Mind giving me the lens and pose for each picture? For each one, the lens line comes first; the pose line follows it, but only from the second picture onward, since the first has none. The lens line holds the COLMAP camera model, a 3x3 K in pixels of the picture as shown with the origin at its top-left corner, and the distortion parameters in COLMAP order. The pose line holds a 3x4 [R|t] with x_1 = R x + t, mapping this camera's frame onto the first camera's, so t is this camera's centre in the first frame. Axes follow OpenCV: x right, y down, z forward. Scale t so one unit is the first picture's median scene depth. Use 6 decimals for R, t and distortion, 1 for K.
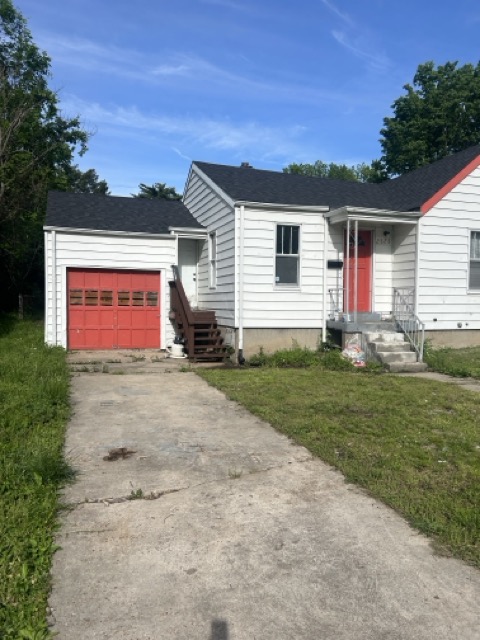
lens RADIAL K [[479.2, 0, 240.0], [0, 479.2, 320.0], [0, 0, 1]] dist [0.099537, -0.097600]
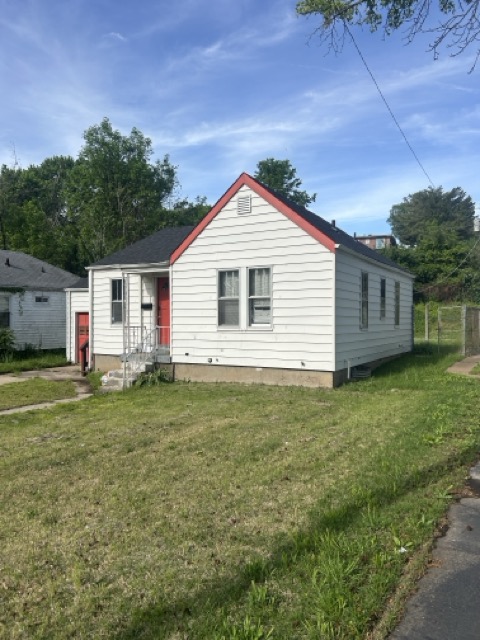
lens RADIAL K [[479.2, 0, 240.0], [0, 479.2, 320.0], [0, 0, 1]] dist [0.099537, -0.097600]
pose [[0.651425, -0.008659, -0.758663, 1.296210], [-0.020835, 0.999354, -0.029296, -0.048167], [0.758427, 0.034891, 0.650824, 0.367022]]
